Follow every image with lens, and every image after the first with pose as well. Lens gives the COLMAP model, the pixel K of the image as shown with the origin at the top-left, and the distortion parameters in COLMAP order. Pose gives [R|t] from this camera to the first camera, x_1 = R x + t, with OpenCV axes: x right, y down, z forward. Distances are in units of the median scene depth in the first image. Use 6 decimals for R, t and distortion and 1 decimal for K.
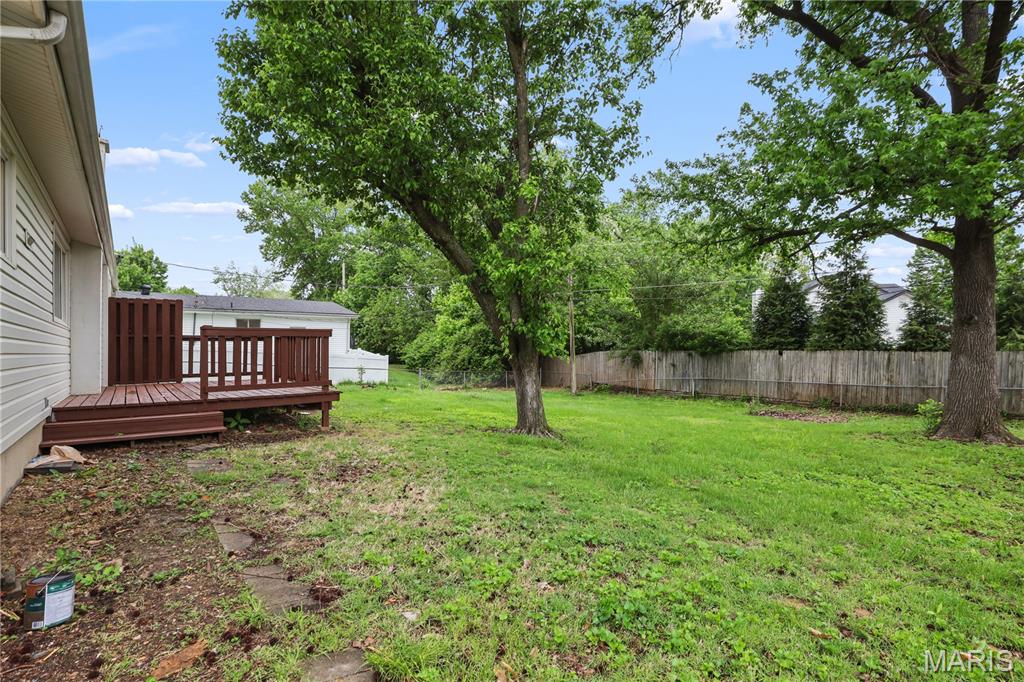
lens RADIAL K [[476.1, 0, 537.1], [0, 476.1, 351.9], [0, 0, 1]] dist [-0.026700, 0.005621]
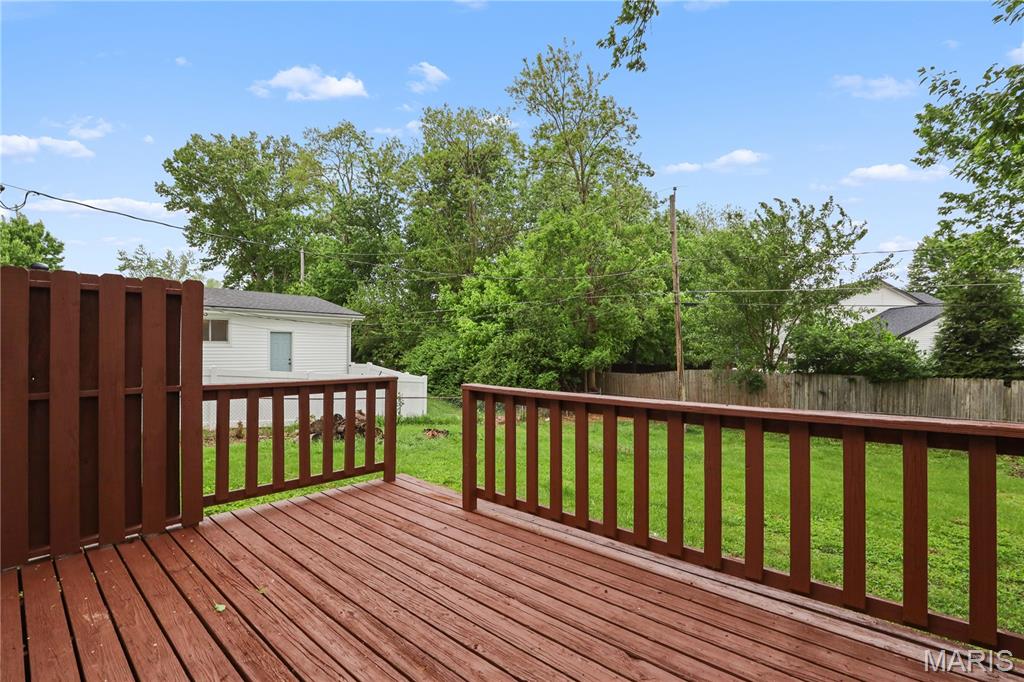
lens RADIAL K [[476.1, 0, 526.3], [0, 476.1, 358.5], [0, 0, 1]] dist [-0.026700, 0.005621]
pose [[0.992274, 0.011716, 0.123512, -0.197790], [-0.013273, 0.999842, 0.011792, -0.021471], [-0.123354, -0.013341, 0.992273, 0.222074]]
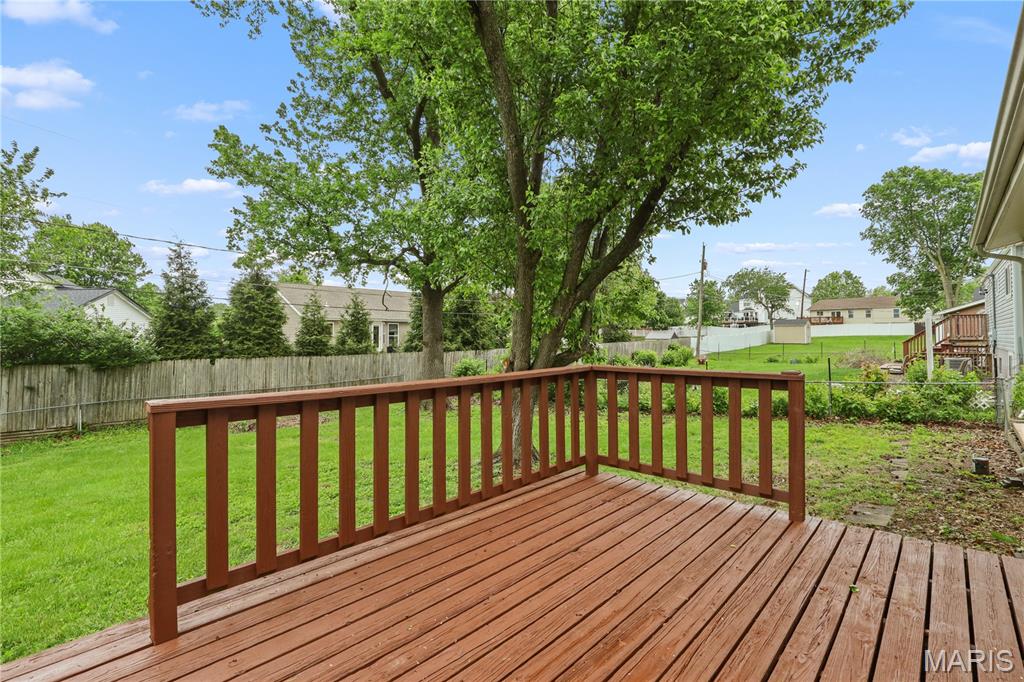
lens RADIAL K [[476.1, 0, 503.6], [0, 476.1, 319.0], [0, 0, 1]] dist [-0.026700, 0.005621]
pose [[-0.070855, 0.040774, 0.996653, -0.265526], [0.015075, 0.999094, -0.039802, -0.021522], [-0.997373, 0.012204, -0.071405, 0.301953]]
